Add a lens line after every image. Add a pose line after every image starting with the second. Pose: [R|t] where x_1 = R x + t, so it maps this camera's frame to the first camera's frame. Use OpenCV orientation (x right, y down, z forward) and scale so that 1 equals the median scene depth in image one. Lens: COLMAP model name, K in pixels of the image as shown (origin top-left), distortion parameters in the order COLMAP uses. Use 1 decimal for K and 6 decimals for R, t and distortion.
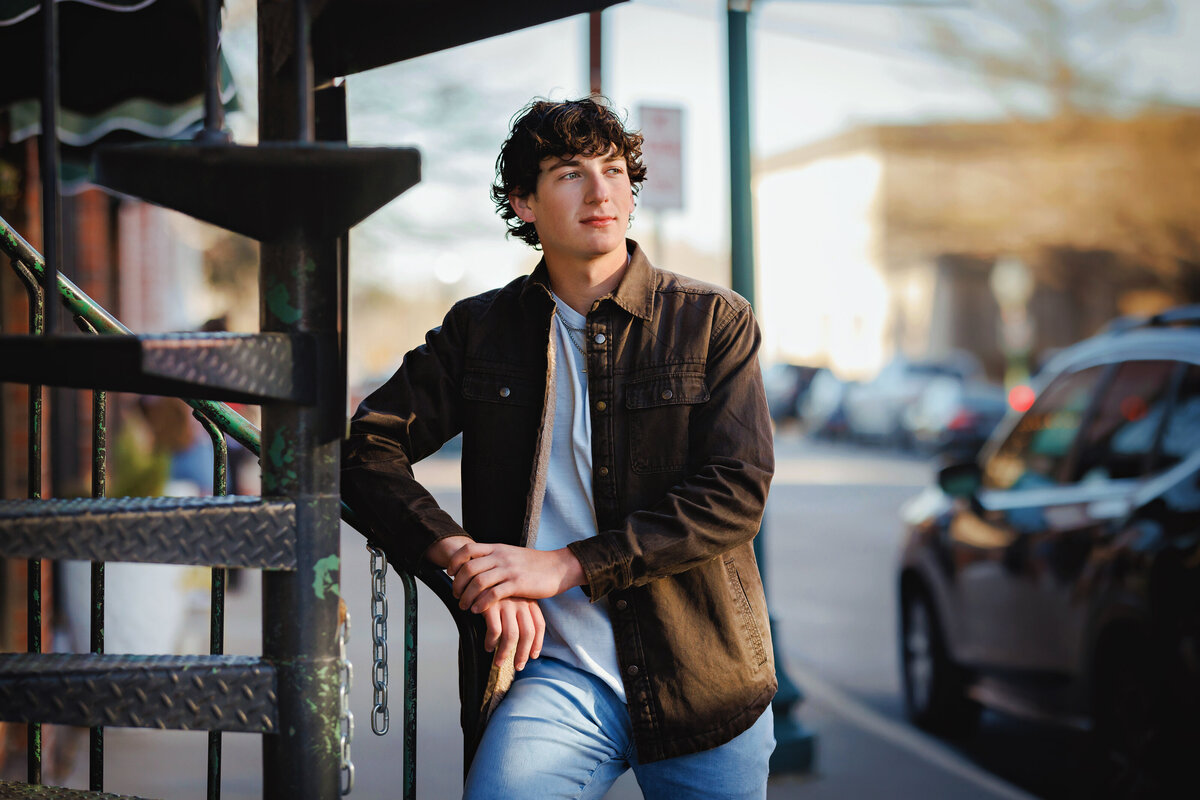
lens RADIAL K [[3127.4, 0, 599.8], [0, 3127.4, 374.6], [0, 0, 1]] dist [0.024033, -0.606751]
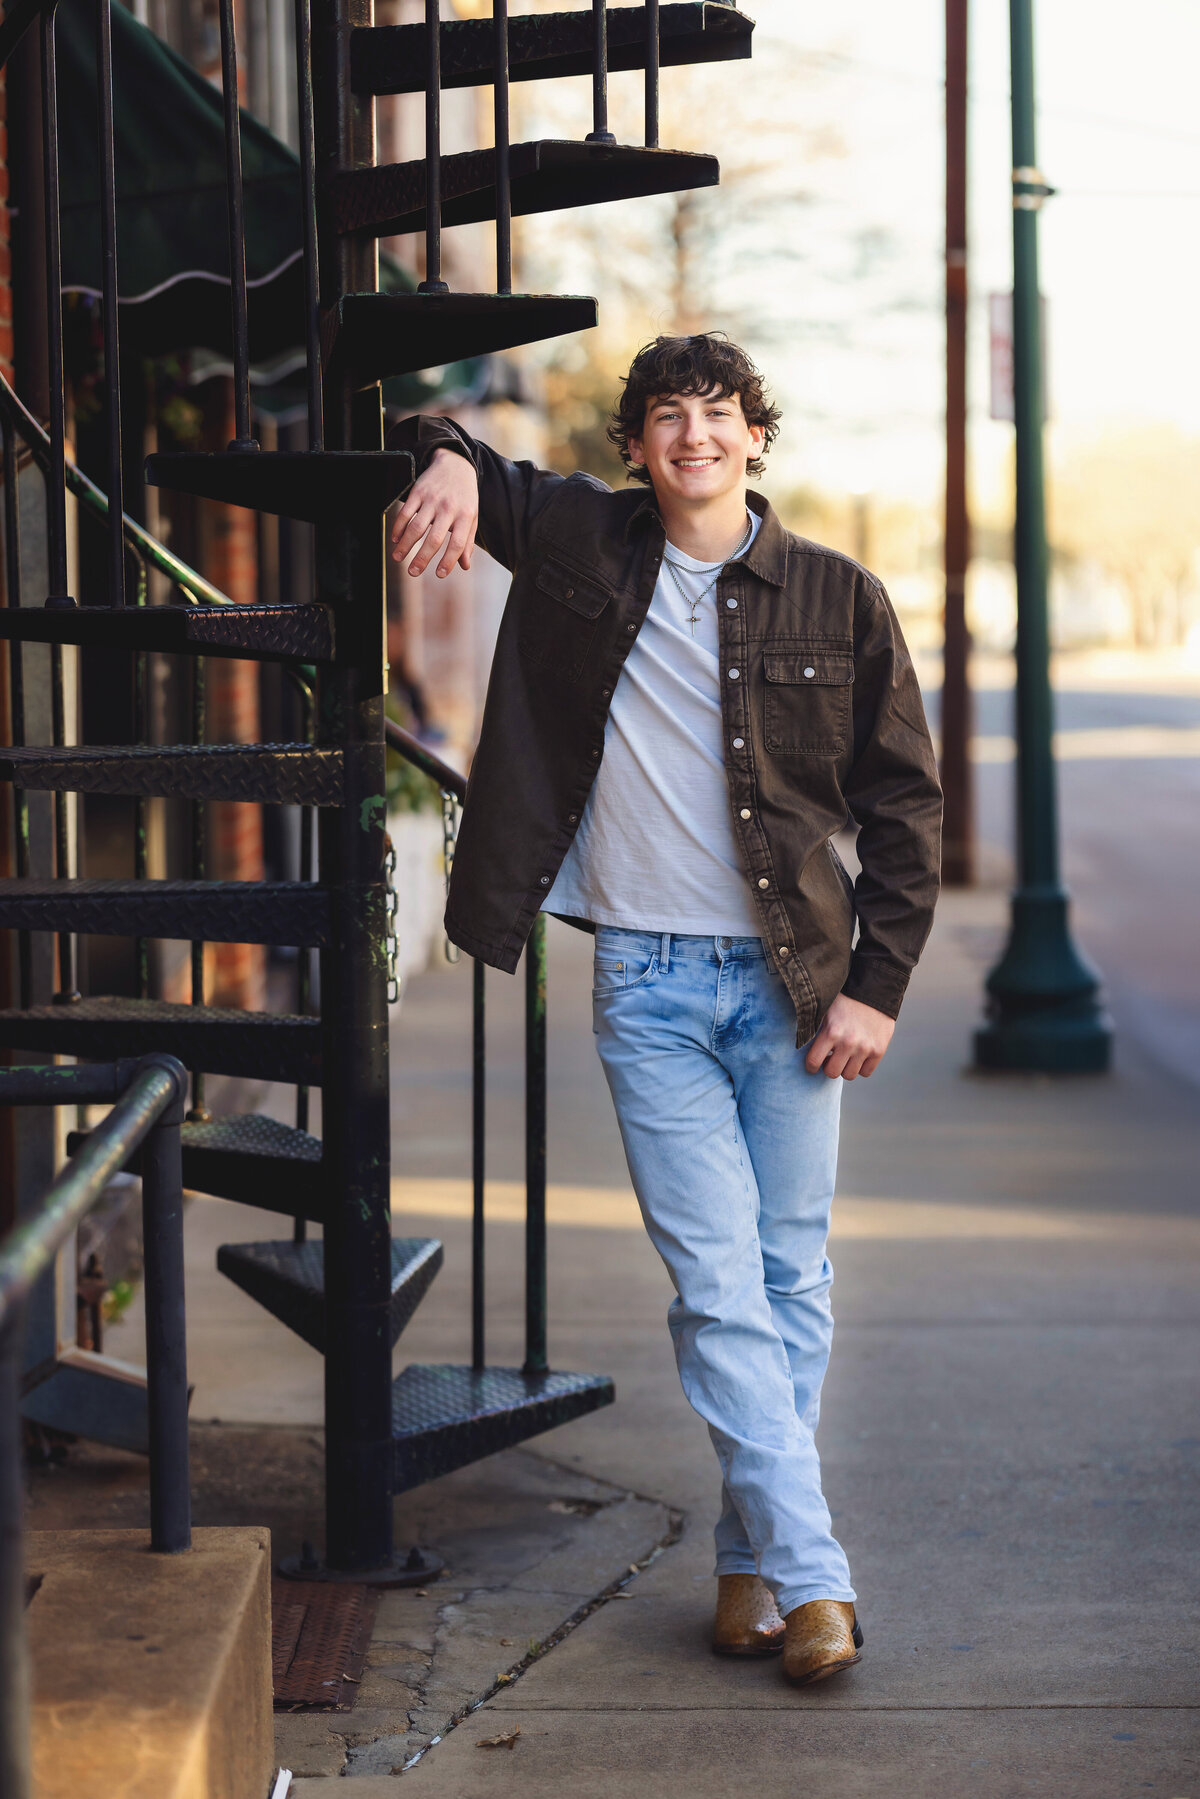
lens RADIAL K [[4394.8, 0, 600.0], [0, 4394.8, 899.5], [0, 0, 1]] dist [-0.030660, -0.525167]
pose [[0.991833, 0.004586, -0.127463, 0.202255], [0.003772, 0.997862, 0.065252, -0.009228], [0.127489, -0.065200, 0.989695, -0.596485]]
